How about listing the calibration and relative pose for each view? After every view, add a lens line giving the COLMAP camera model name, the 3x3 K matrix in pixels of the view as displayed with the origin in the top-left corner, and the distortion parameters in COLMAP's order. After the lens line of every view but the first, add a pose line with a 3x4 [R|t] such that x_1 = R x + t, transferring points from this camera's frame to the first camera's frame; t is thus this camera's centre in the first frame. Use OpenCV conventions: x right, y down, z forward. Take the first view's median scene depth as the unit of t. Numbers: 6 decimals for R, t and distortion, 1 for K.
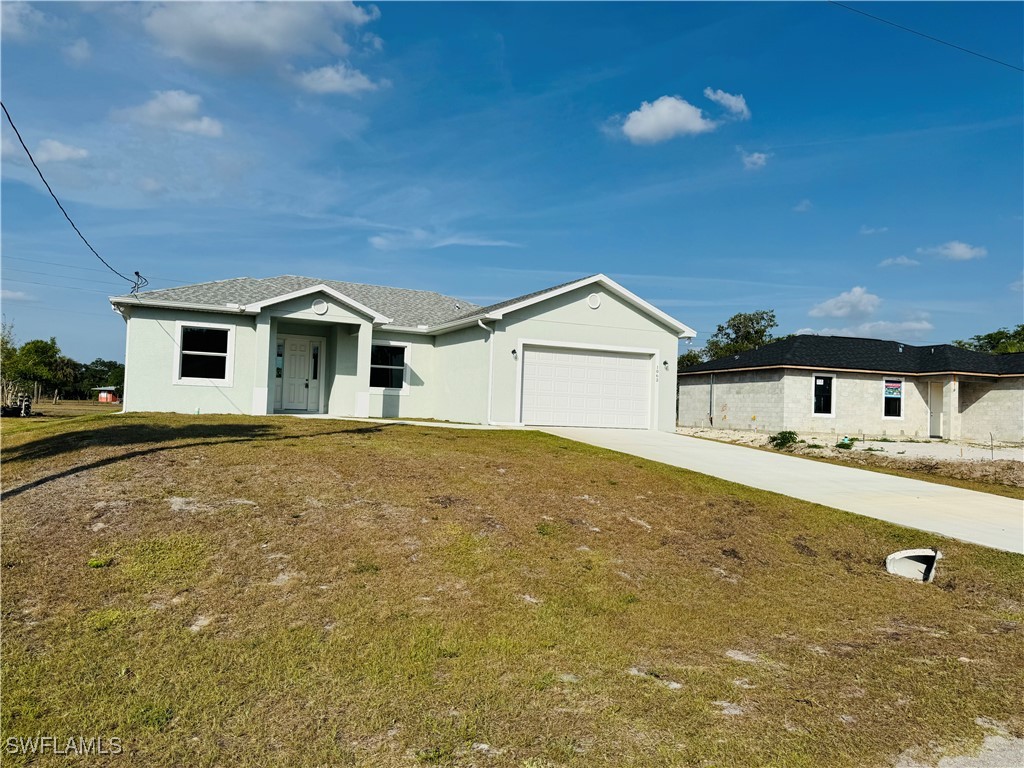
lens RADIAL K [[715.4, 0, 511.9], [0, 715.4, 385.9], [0, 0, 1]] dist [-0.004009, -0.001545]
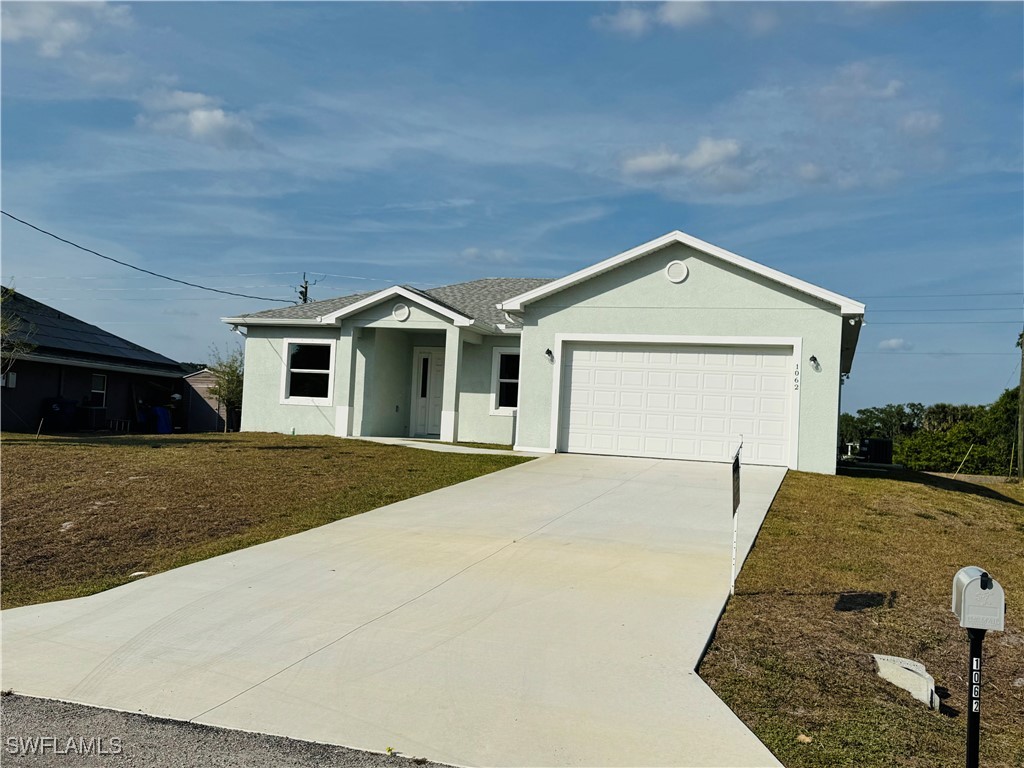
lens RADIAL K [[1045.9, 0, 511.9], [0, 1045.9, 383.4], [0, 0, 1]] dist [0.049898, 0.000000]
pose [[0.714484, -0.030433, -0.698990, 0.716626], [-0.006058, 0.998747, -0.049677, 0.037596], [0.699626, 0.039728, 0.713404, 0.199011]]
